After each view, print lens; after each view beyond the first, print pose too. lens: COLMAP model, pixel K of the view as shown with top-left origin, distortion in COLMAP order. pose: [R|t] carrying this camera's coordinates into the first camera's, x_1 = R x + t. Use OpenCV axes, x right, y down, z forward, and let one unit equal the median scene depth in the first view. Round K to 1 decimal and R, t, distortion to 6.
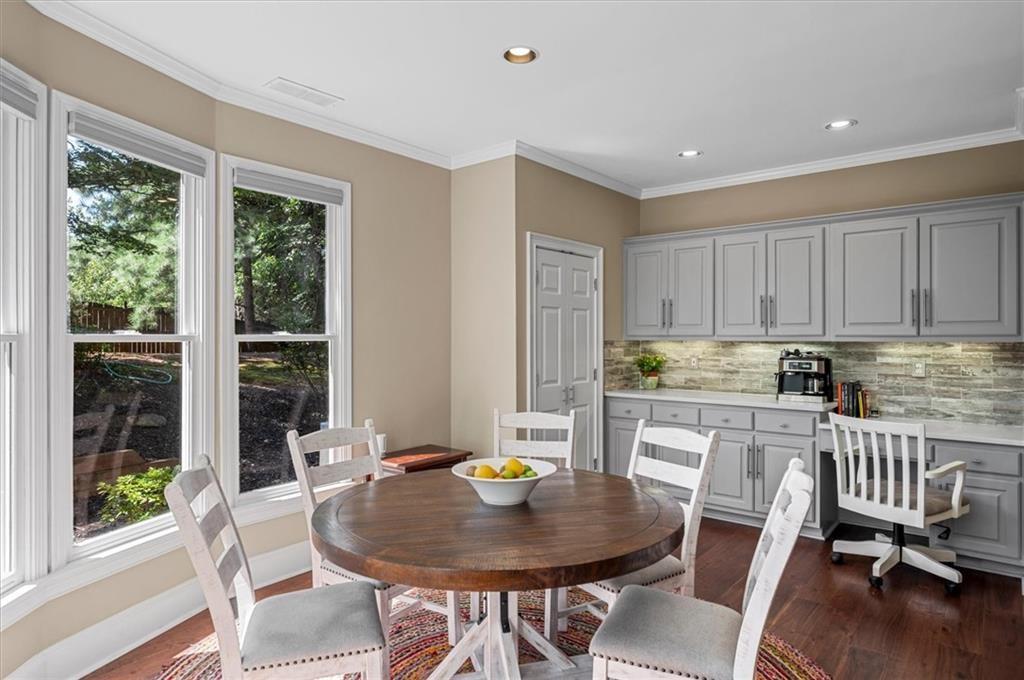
lens RADIAL K [[600.9, 0, 515.5], [0, 600.9, 335.8], [0, 0, 1]] dist [-0.002589, 0.000881]
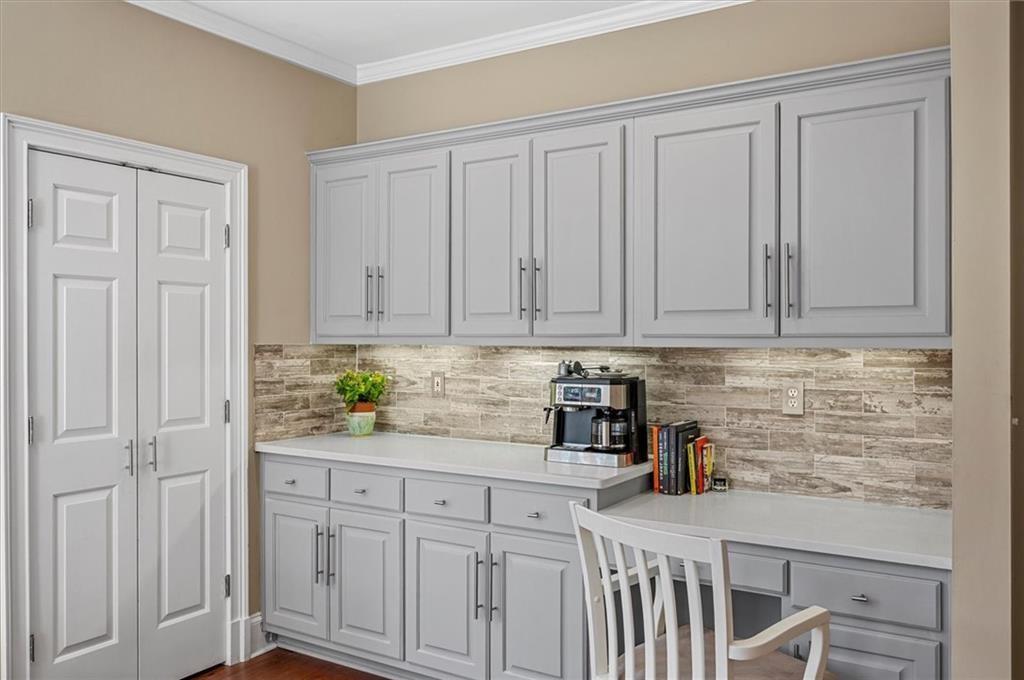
lens RADIAL K [[824.8, 0, 517.0], [0, 824.8, 337.5], [0, 0, 1]] dist [-0.010930, -0.002885]
pose [[0.991817, -0.000543, 0.127667, 0.332767], [0.000203, 0.999996, 0.002680, -0.000512], [-0.127668, -0.002632, 0.991813, 0.311094]]
